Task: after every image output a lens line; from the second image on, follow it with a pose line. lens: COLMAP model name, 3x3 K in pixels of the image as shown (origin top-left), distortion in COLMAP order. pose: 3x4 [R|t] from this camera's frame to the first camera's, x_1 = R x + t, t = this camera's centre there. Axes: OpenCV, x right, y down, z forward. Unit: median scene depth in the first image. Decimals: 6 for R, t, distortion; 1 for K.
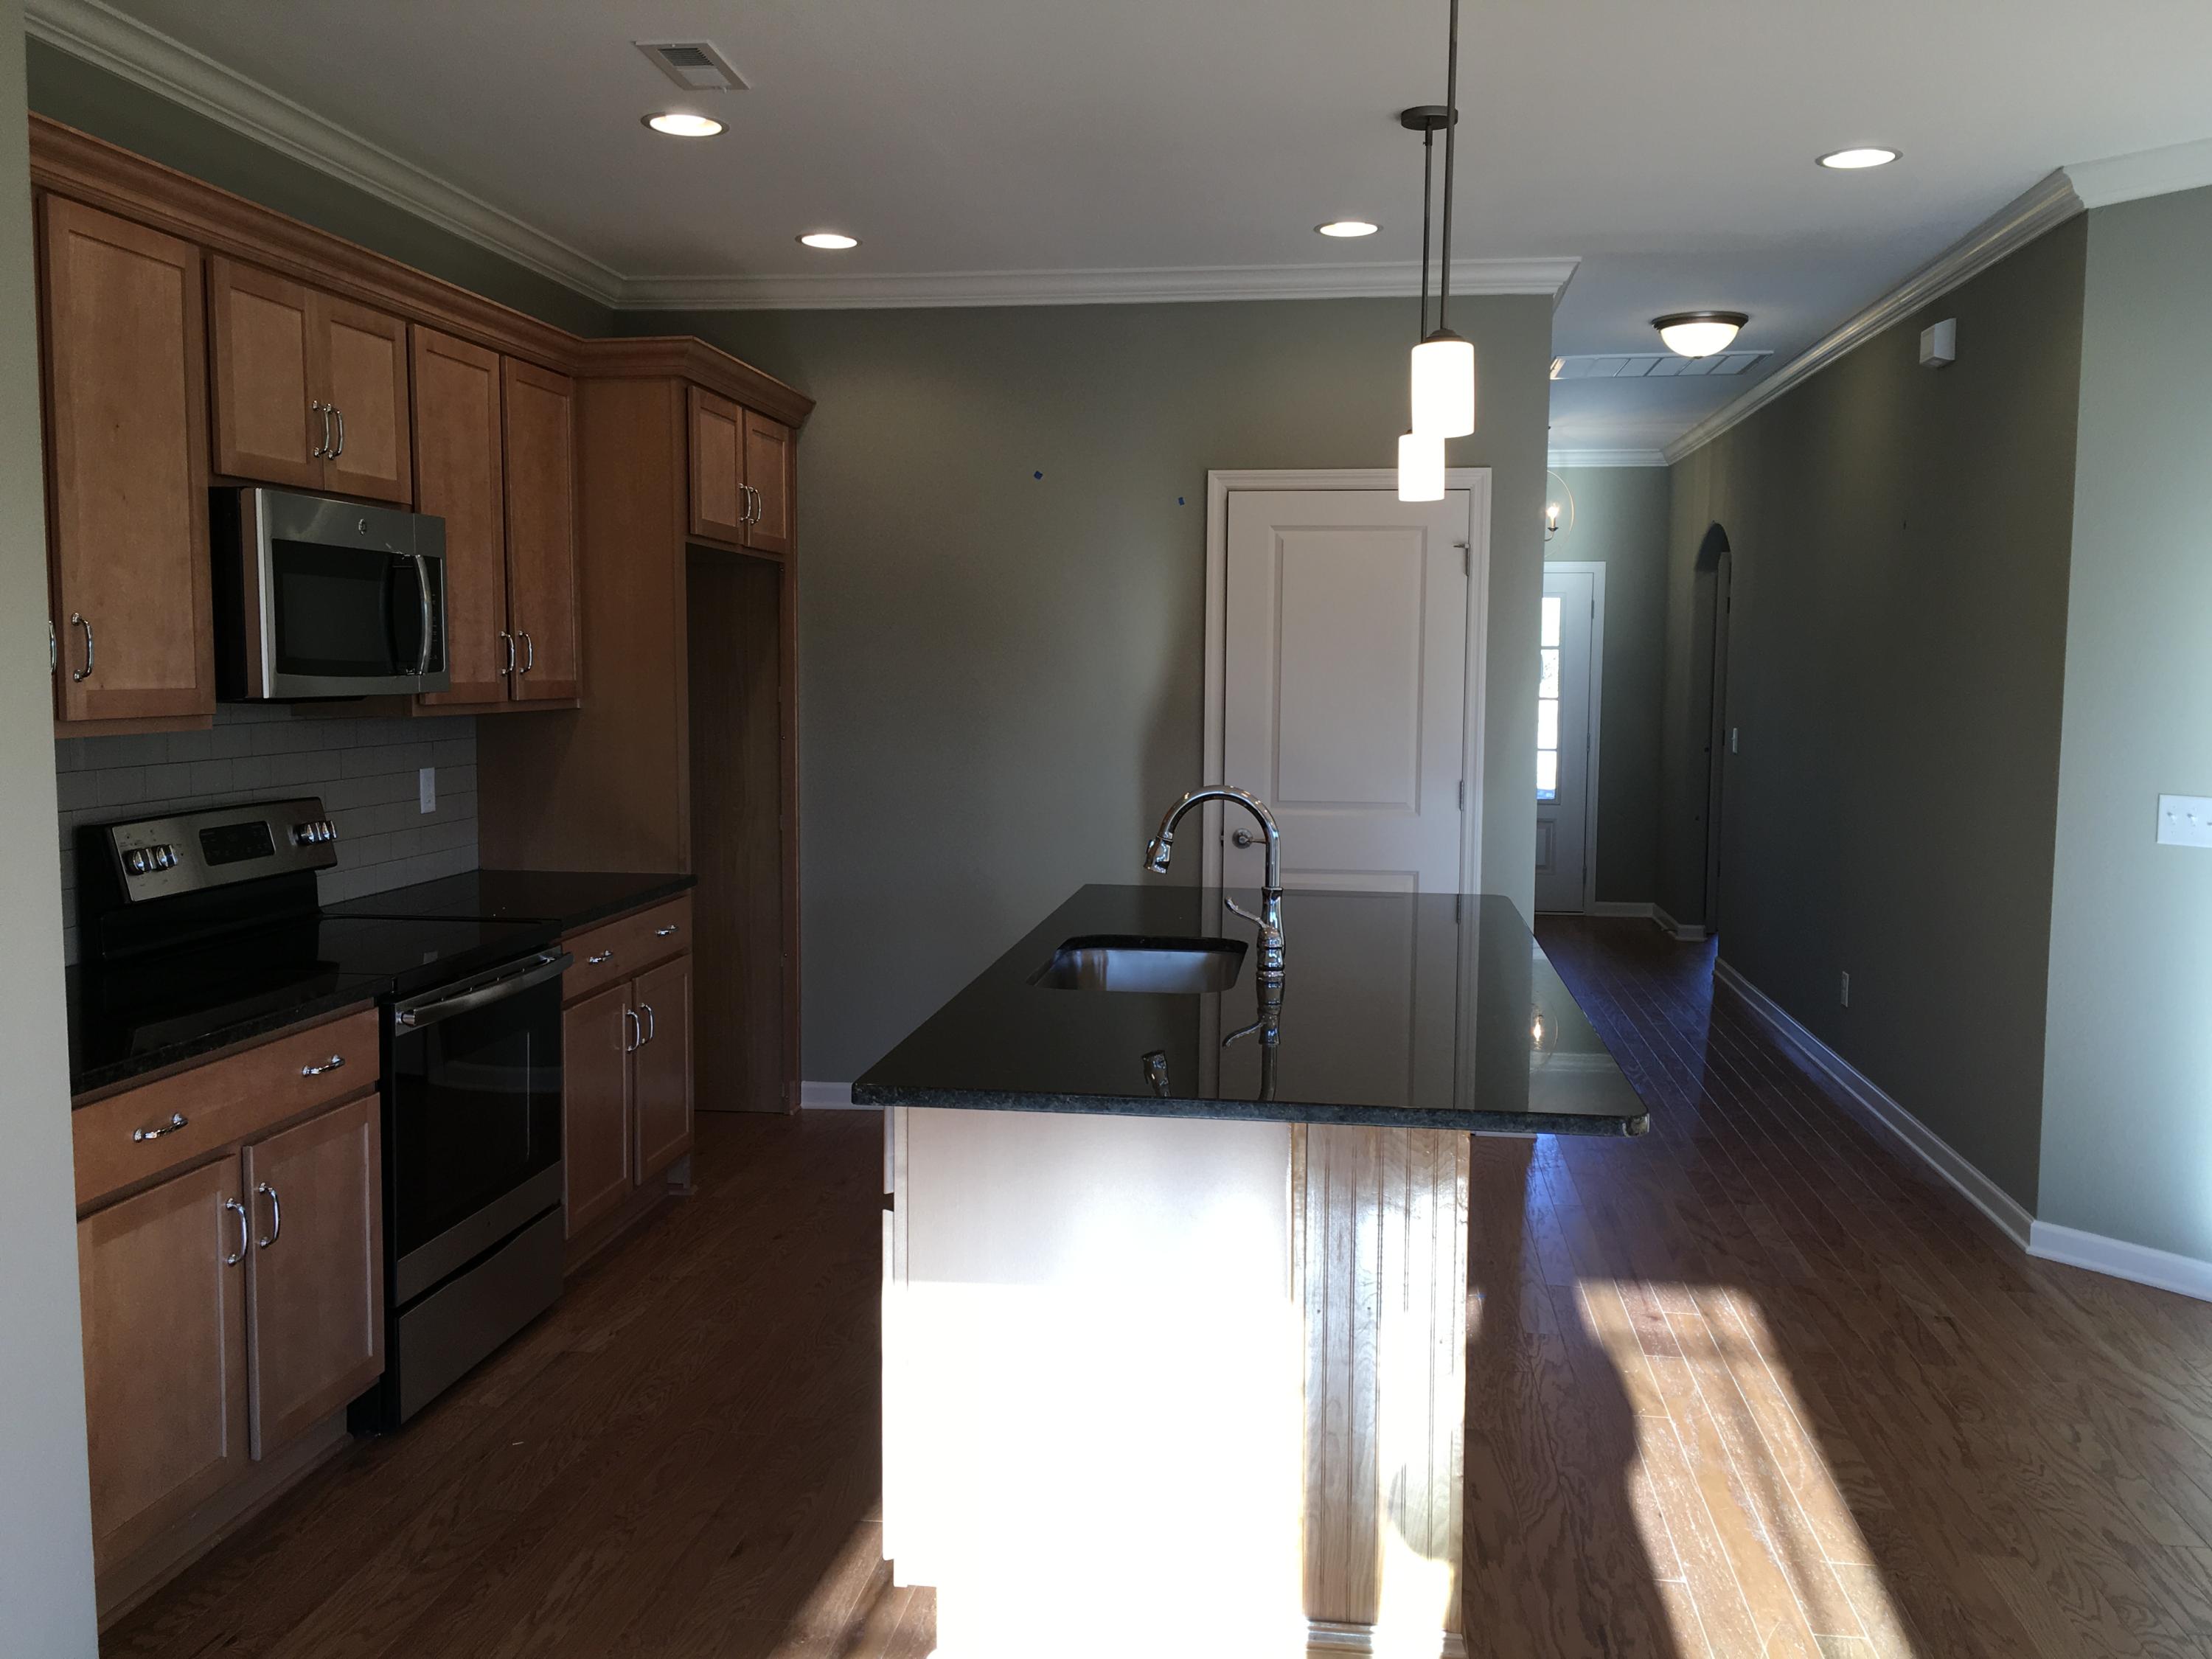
lens RADIAL K [[1918.6, 0, 1106.0], [0, 1918.6, 829.5], [0, 0, 1]] dist [0.004076, 0.007947]
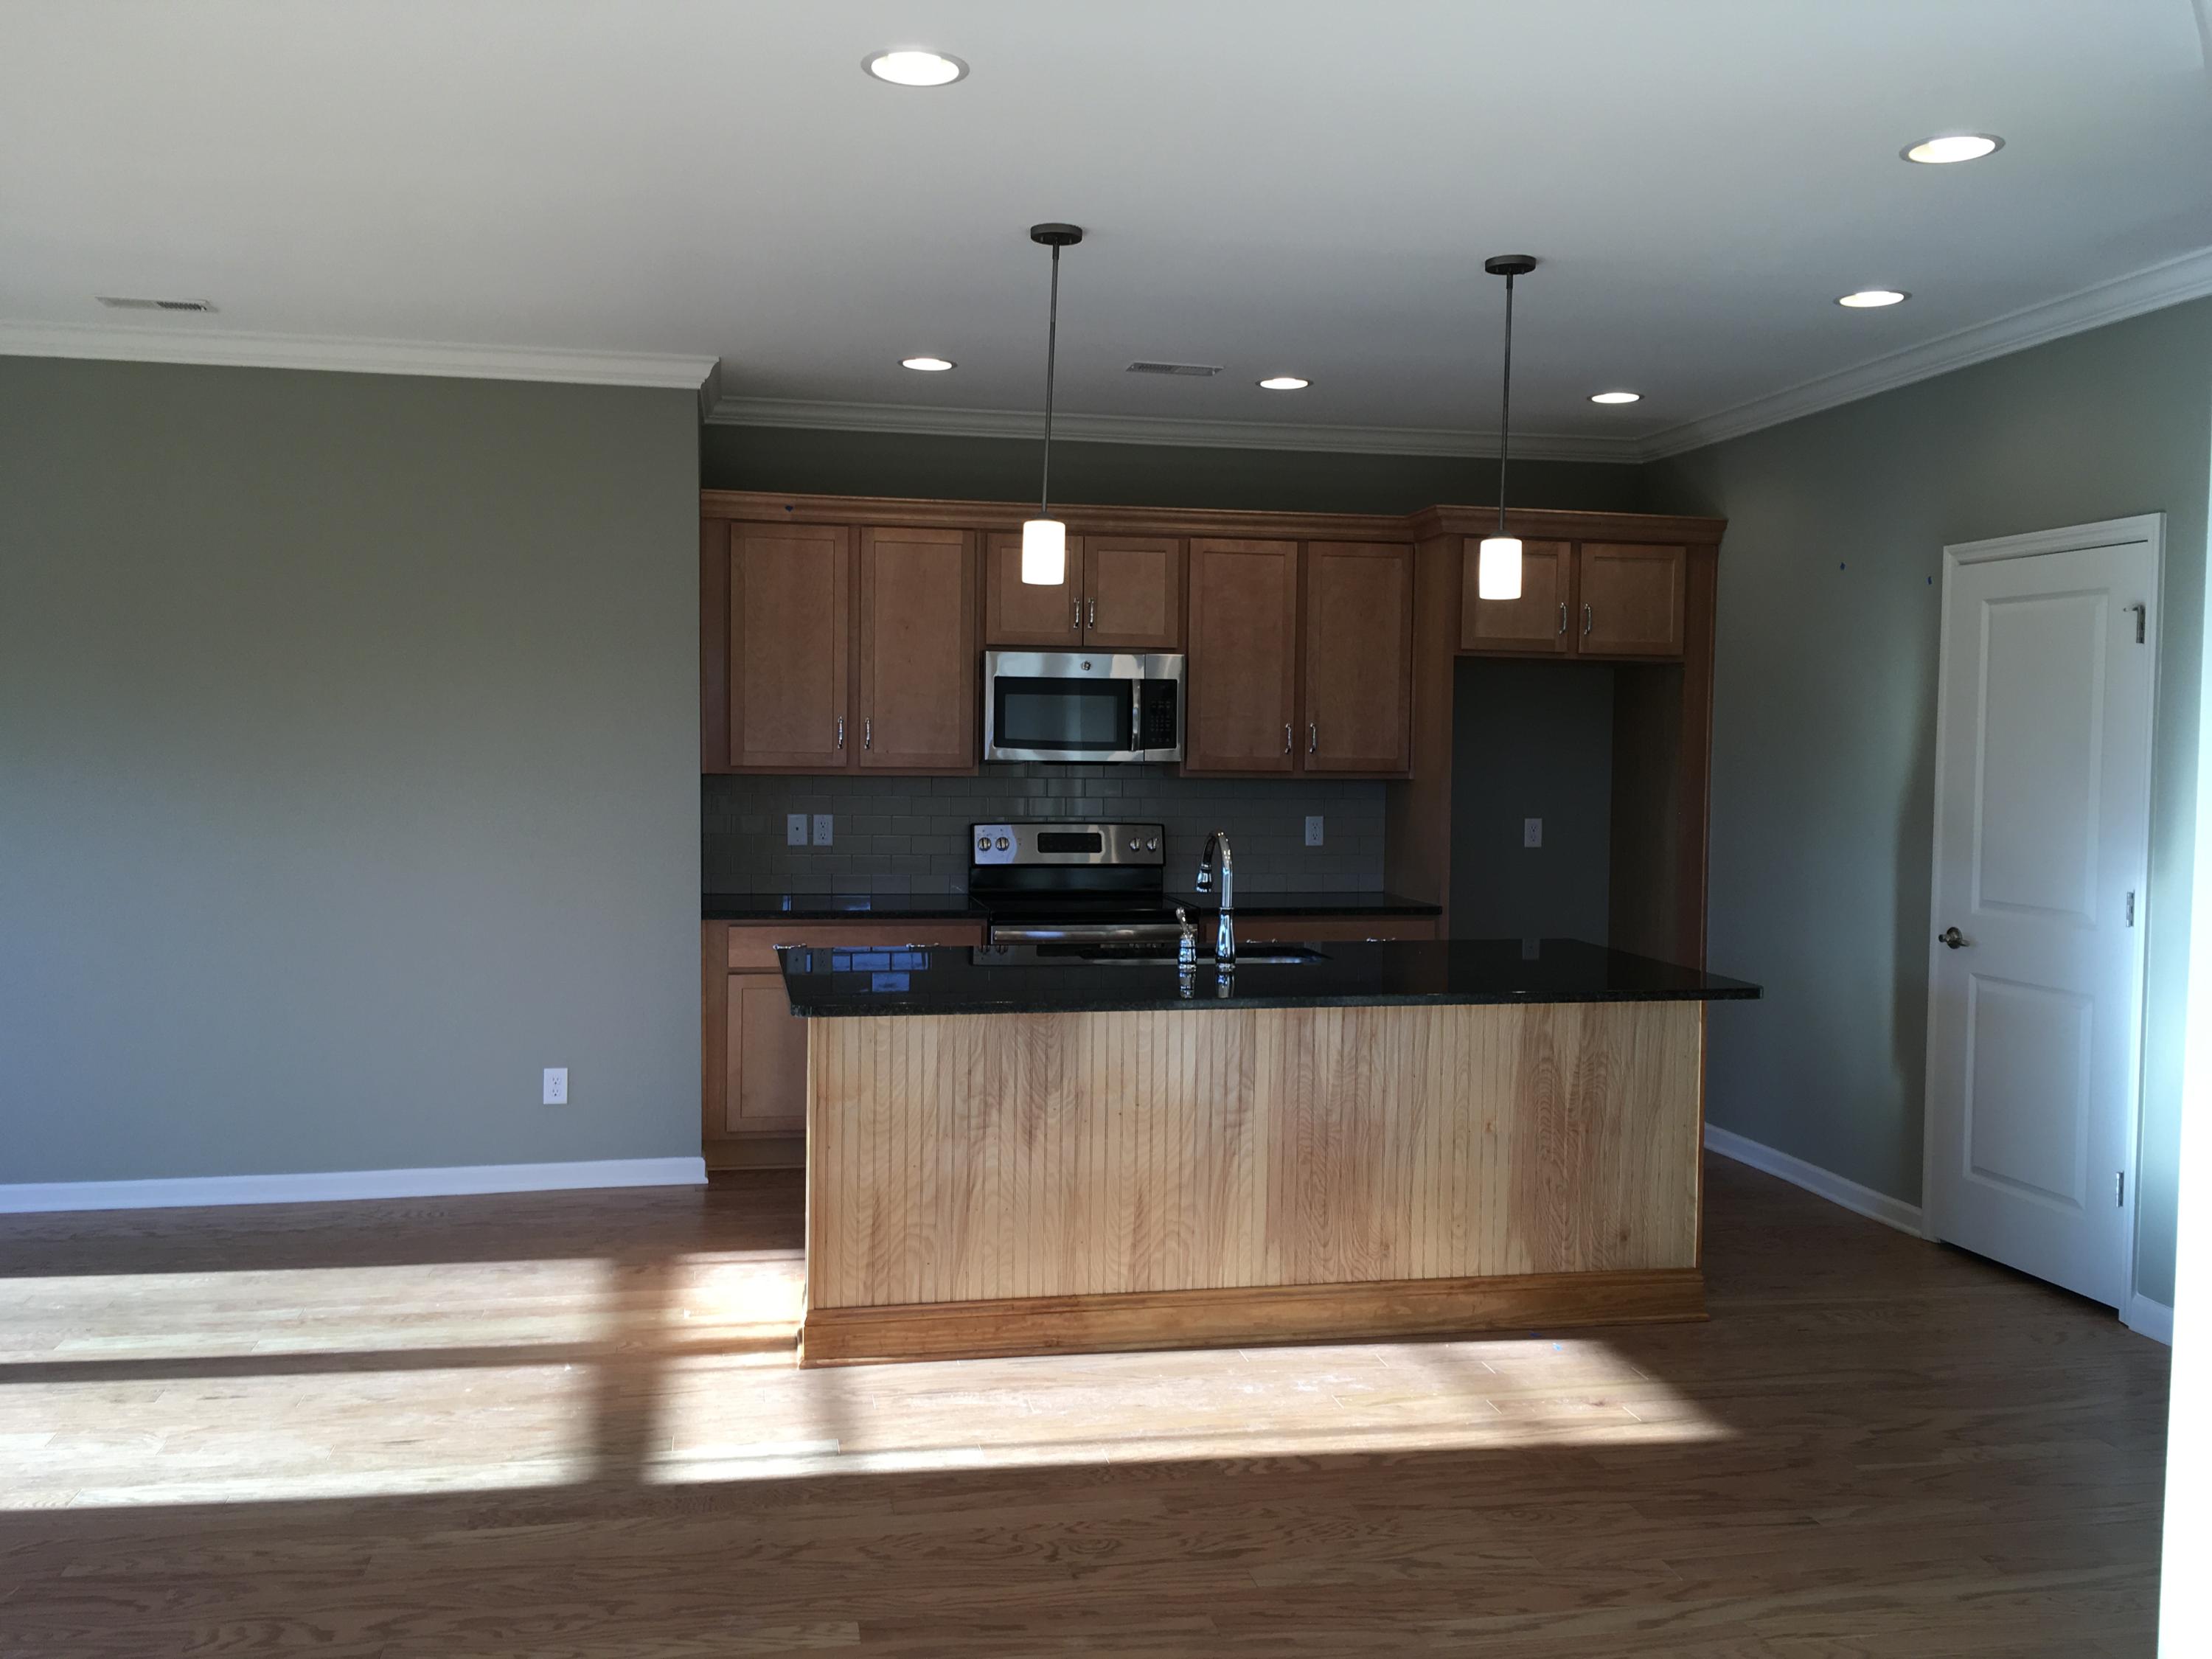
lens RADIAL K [[1918.6, 0, 1106.0], [0, 1918.6, 829.5], [0, 0, 1]] dist [0.004076, 0.007947]
pose [[0.296796, 0.036622, -0.954238, 1.145881], [-0.093616, 0.995567, 0.009091, -0.022334], [0.950341, 0.086634, 0.298908, 0.444294]]
